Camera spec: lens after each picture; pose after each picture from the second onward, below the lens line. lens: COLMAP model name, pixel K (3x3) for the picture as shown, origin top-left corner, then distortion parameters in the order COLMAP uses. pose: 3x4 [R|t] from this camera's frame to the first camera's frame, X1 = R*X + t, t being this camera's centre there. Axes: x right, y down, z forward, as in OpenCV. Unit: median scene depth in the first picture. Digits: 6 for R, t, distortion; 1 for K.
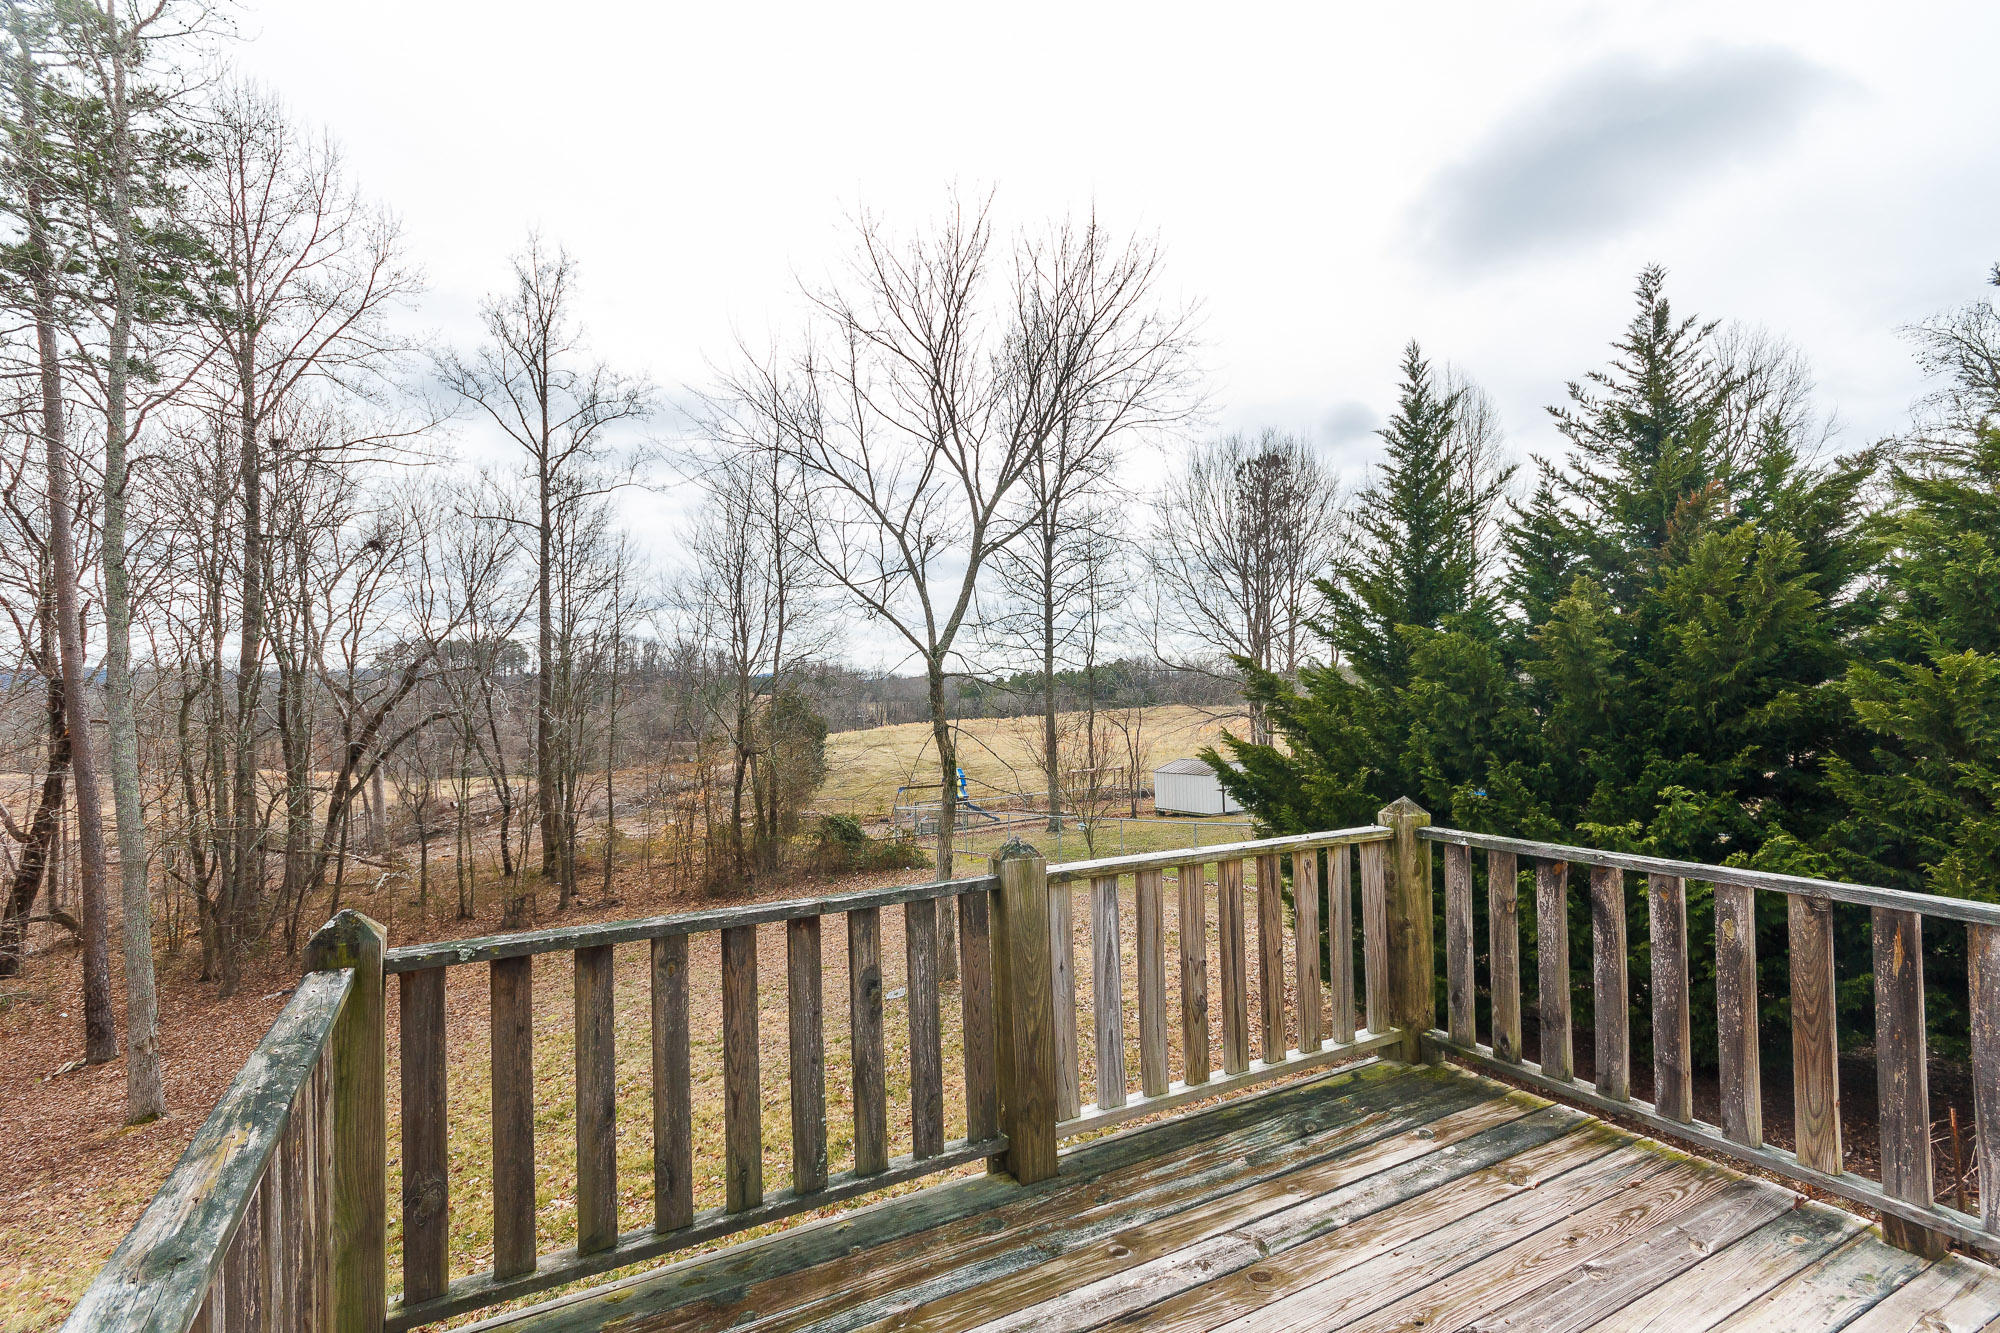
lens RADIAL K [[943.2, 0, 1011.7], [0, 943.2, 673.1], [0, 0, 1]] dist [0.015252, -0.000176]
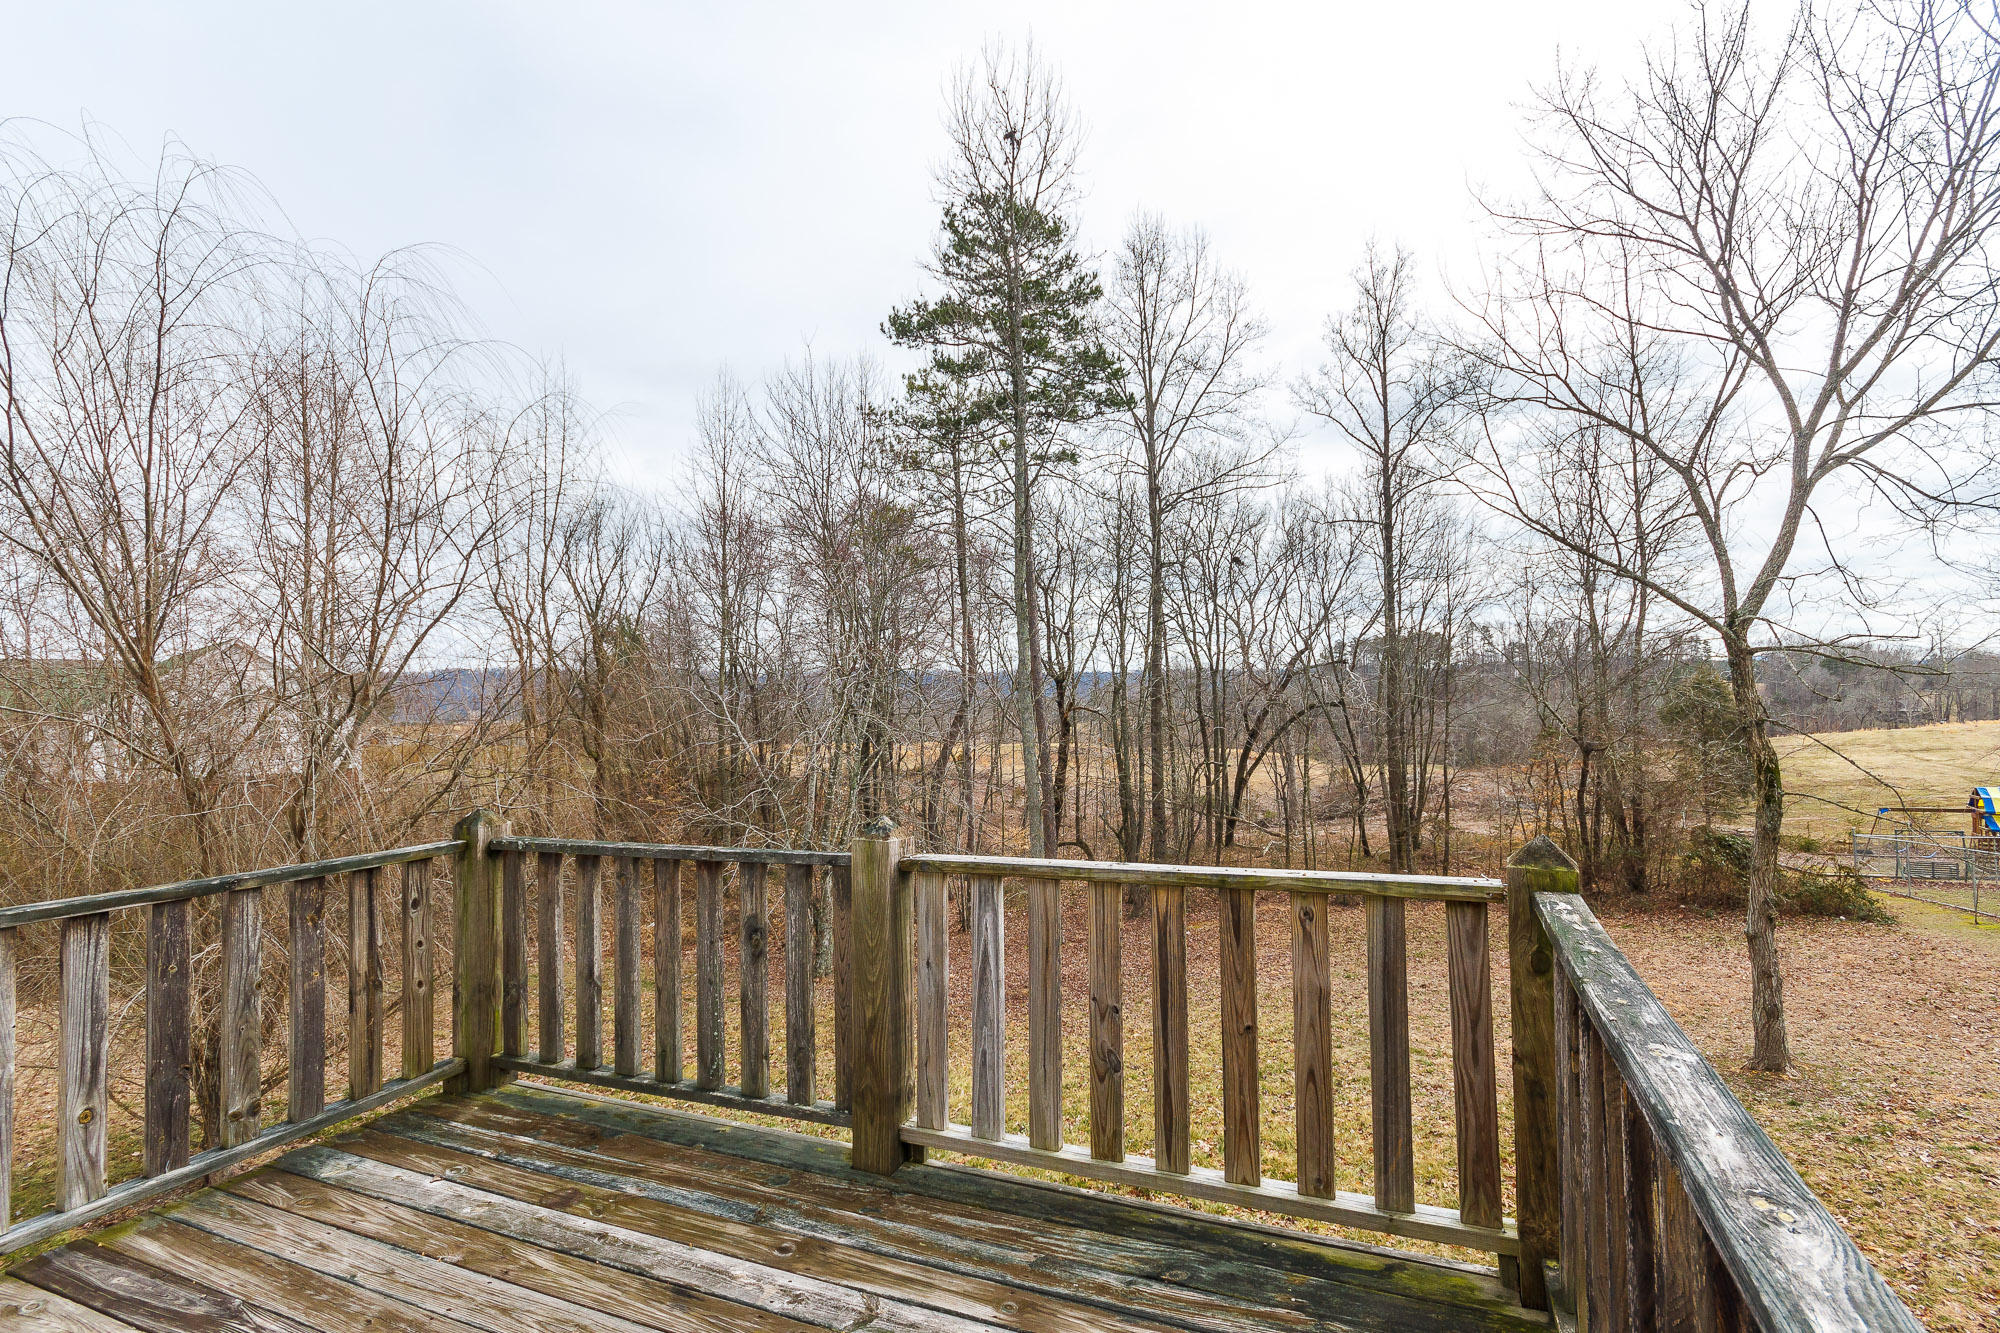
lens RADIAL K [[943.2, 0, 1003.7], [0, 943.2, 677.9], [0, 0, 1]] dist [0.015252, -0.000176]
pose [[0.608634, -0.018616, -0.793233, 0.156573], [0.029741, 0.999557, -0.000638, 0.006146], [0.792894, -0.023203, 0.608918, 0.092926]]
